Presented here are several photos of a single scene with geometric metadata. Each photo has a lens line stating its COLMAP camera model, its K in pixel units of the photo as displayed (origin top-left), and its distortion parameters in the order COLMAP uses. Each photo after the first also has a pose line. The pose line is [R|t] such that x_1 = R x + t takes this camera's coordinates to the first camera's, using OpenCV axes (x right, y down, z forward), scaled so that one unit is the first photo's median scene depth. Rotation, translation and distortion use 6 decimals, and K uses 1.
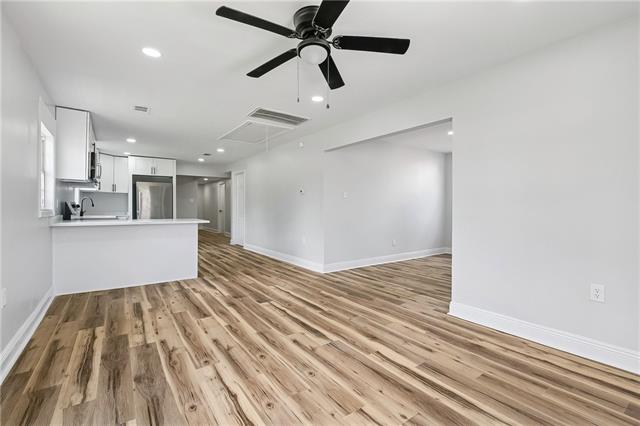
lens RADIAL K [[287.2, 0, 319.6], [0, 287.2, 209.2], [0, 0, 1]] dist [0.000204, 0.000218]
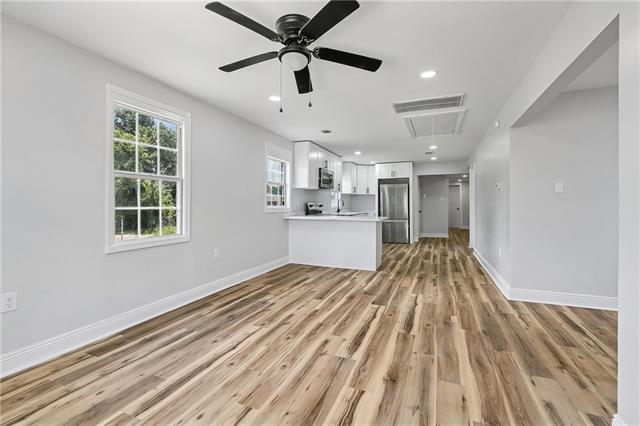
lens RADIAL K [[290.4, 0, 318.3], [0, 290.4, 200.5], [0, 0, 1]] dist [-0.001094, -0.000232]
pose [[0.524885, -0.015815, -0.851026, 0.591843], [-0.003891, 0.999772, -0.020979, -0.007896], [0.851164, 0.014323, 0.524704, 0.337422]]
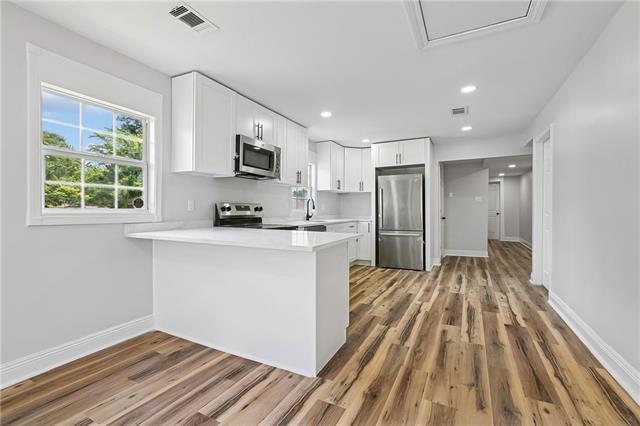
lens RADIAL K [[287.2, 0, 319.6], [0, 287.2, 209.2], [0, 0, 1]] dist [0.000204, 0.000218]
pose [[0.454769, -0.005887, -0.890590, -0.071210], [-0.001591, 0.999971, -0.007422, -0.005456], [0.890608, 0.004792, 0.454746, 1.191400]]
